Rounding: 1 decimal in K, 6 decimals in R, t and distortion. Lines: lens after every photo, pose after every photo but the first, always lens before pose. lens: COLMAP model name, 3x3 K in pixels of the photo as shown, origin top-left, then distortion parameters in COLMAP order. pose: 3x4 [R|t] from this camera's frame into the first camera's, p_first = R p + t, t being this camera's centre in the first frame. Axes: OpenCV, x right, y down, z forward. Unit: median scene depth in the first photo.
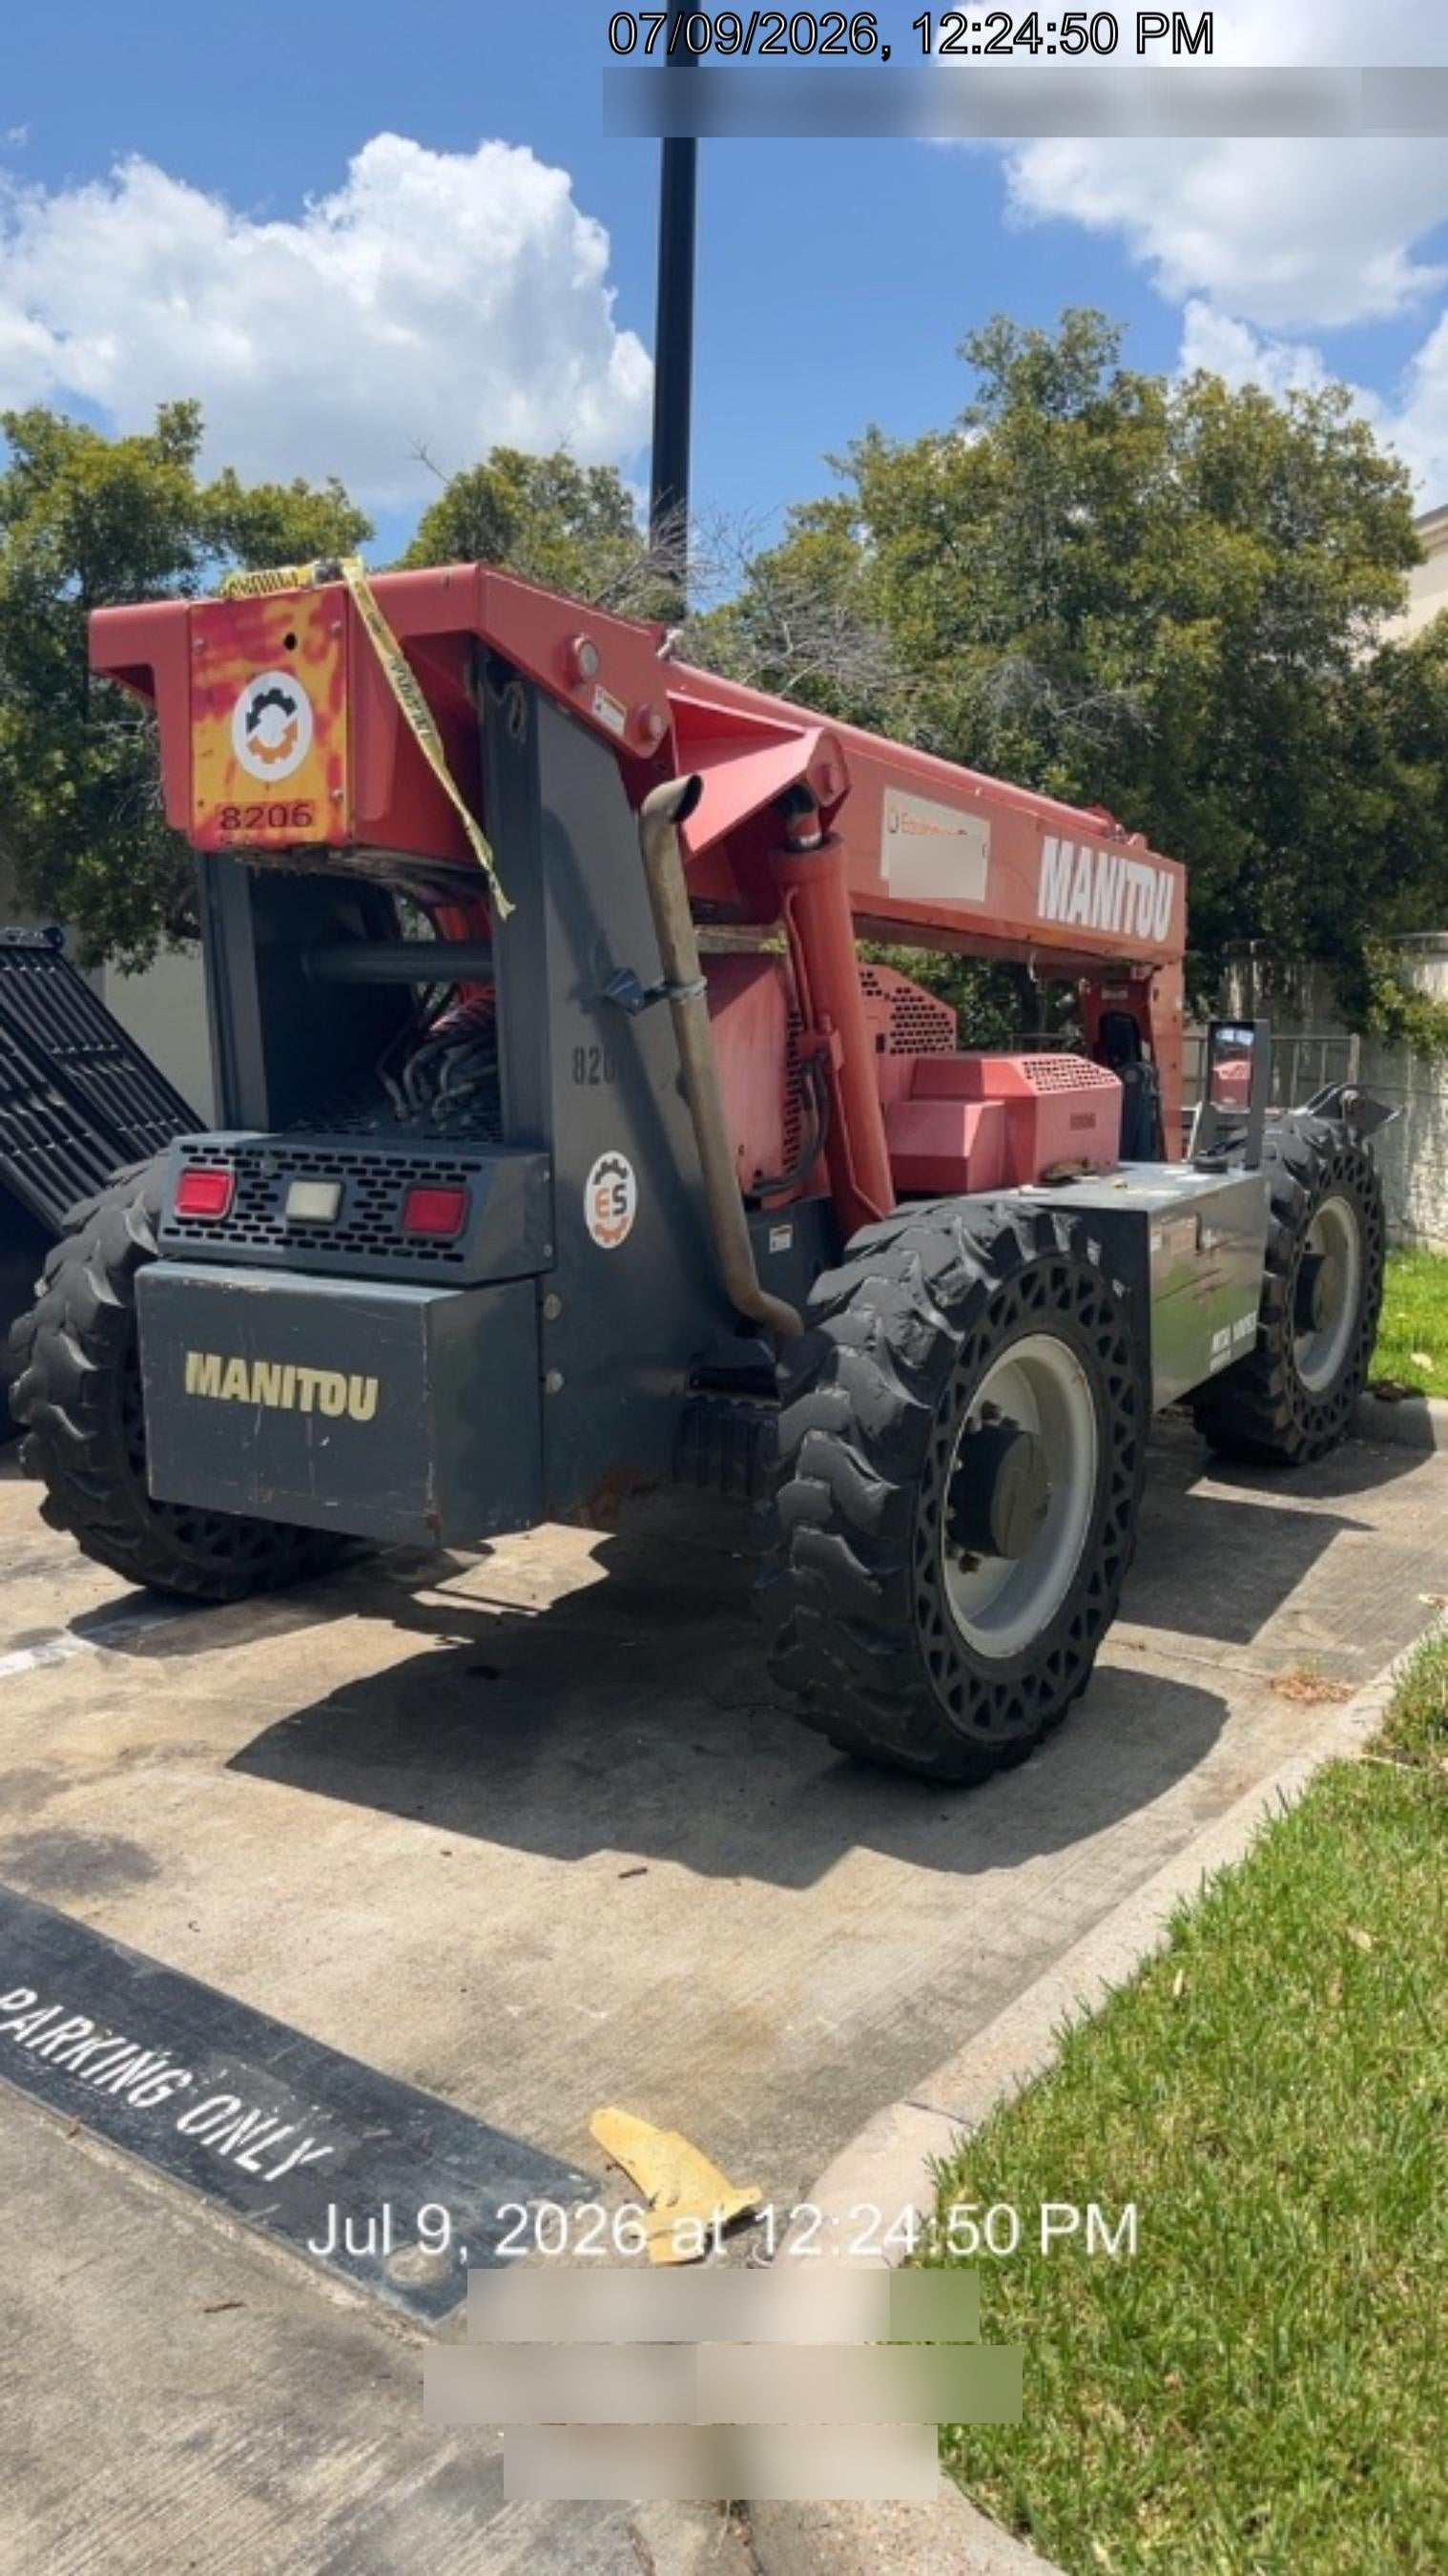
lens RADIAL K [[1804.6, 0, 724.0], [0, 1804.6, 1288.0], [0, 0, 1]] dist [0.027454, -0.002110]
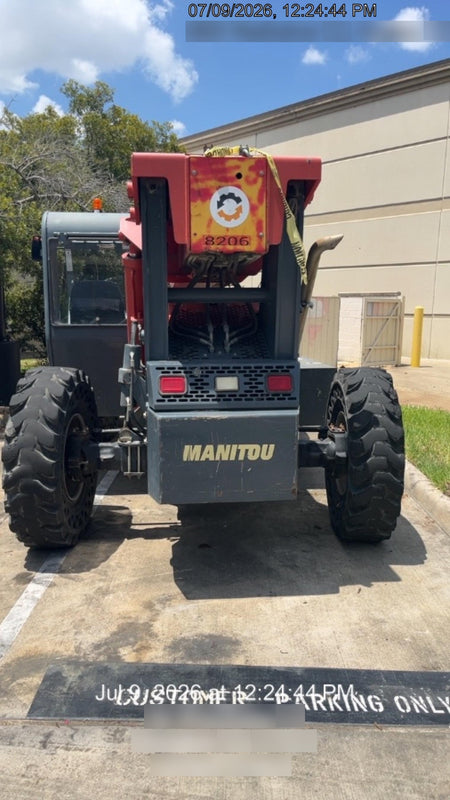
lens RADIAL K [[560.6, 0, 206.6], [0, 560.6, 405.3], [0, 0, 1]] dist [0.046852, -0.041828]
pose [[0.834930, -0.103269, 0.540580, -0.716263], [0.094630, 0.994547, 0.043835, -0.055952], [-0.542159, 0.014556, 0.840150, 0.308391]]
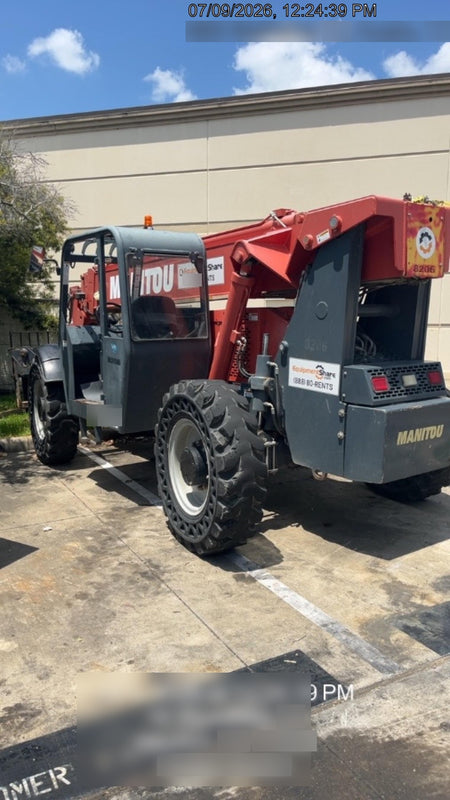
lens RADIAL K [[560.6, 0, 206.6], [0, 560.6, 405.3], [0, 0, 1]] dist [0.046852, -0.041828]
pose [[0.465574, -0.151265, 0.871986, -1.351090], [0.154383, 0.984059, 0.088278, -0.156470], [-0.871439, 0.093519, 0.481506, 0.827907]]
